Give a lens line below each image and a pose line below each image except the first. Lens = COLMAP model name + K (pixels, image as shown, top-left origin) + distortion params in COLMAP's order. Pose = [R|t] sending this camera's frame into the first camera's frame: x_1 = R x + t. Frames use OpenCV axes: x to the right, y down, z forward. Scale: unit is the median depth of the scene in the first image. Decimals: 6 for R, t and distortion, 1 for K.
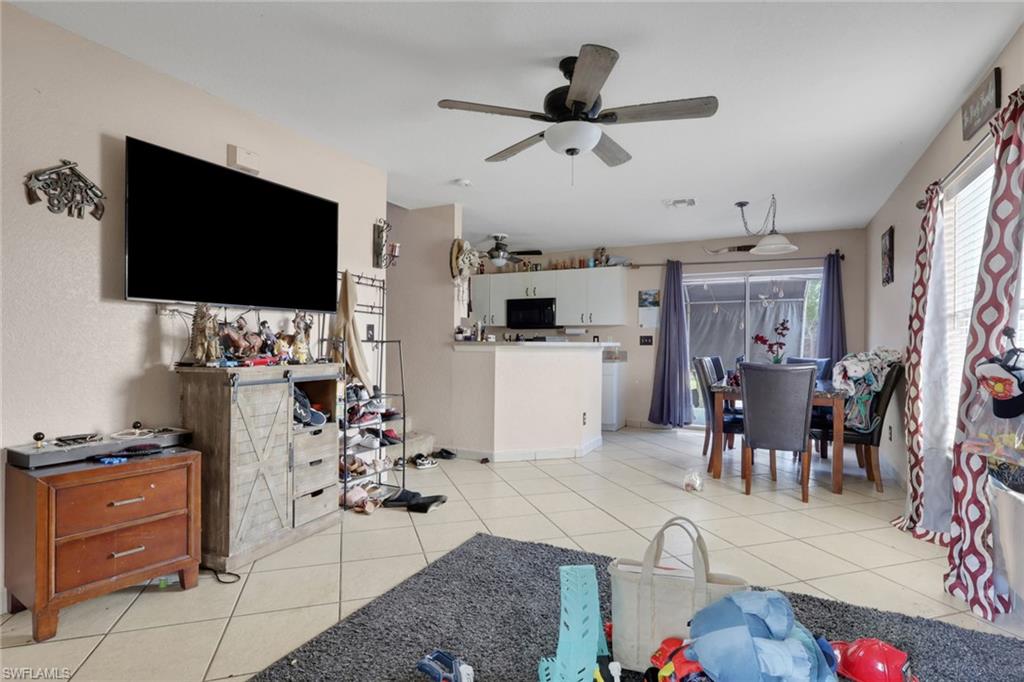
lens RADIAL K [[518.4, 0, 525.9], [0, 518.4, 344.3], [0, 0, 1]] dist [-0.001599, -0.000656]
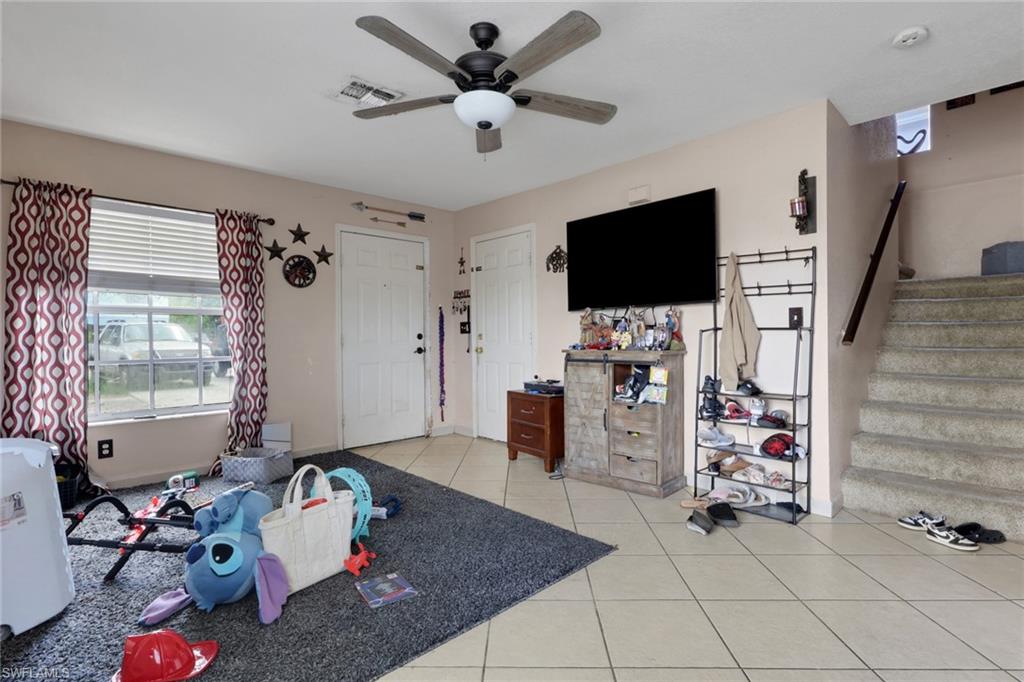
lens RADIAL K [[496.6, 0, 512.0], [0, 496.6, 341.0], [0, 0, 1]] dist [0.001122, 0.000191]
pose [[-0.350594, 0.004168, -0.936518, 0.459595], [0.005282, 0.999983, 0.002473, 0.007186], [0.936512, -0.004080, -0.350611, 0.688554]]
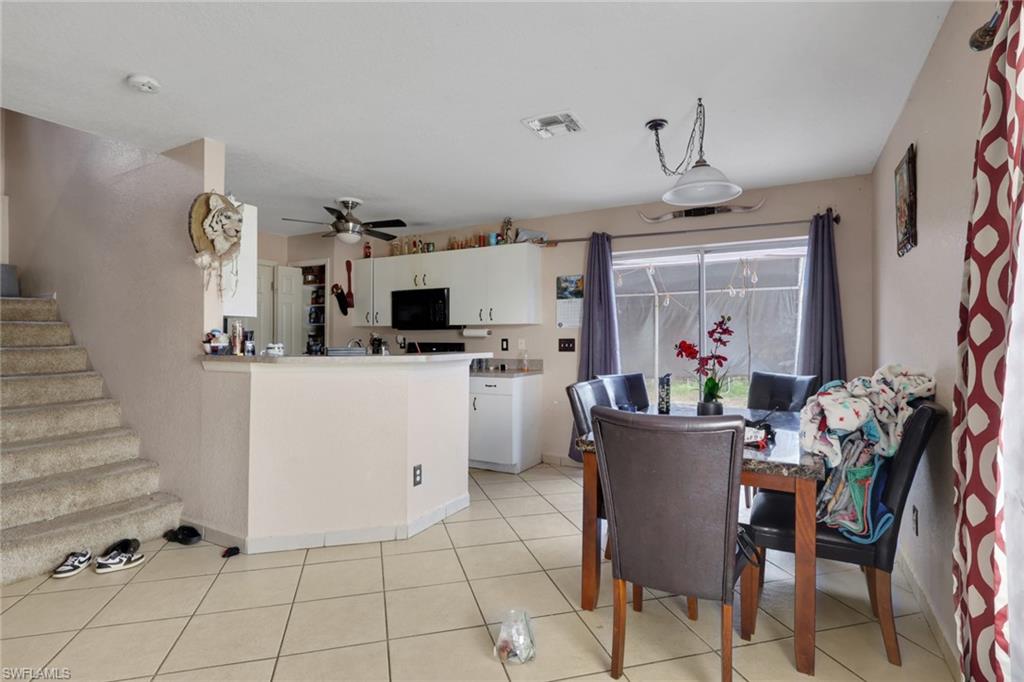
lens RADIAL K [[514.7, 0, 525.0], [0, 514.7, 334.6], [0, 0, 1]] dist [-0.001338, -0.000028]
pose [[0.999352, -0.007190, -0.035260, 0.277336], [0.006843, 0.999927, -0.009945, -0.021202], [0.035329, 0.009697, 0.999329, 0.391016]]
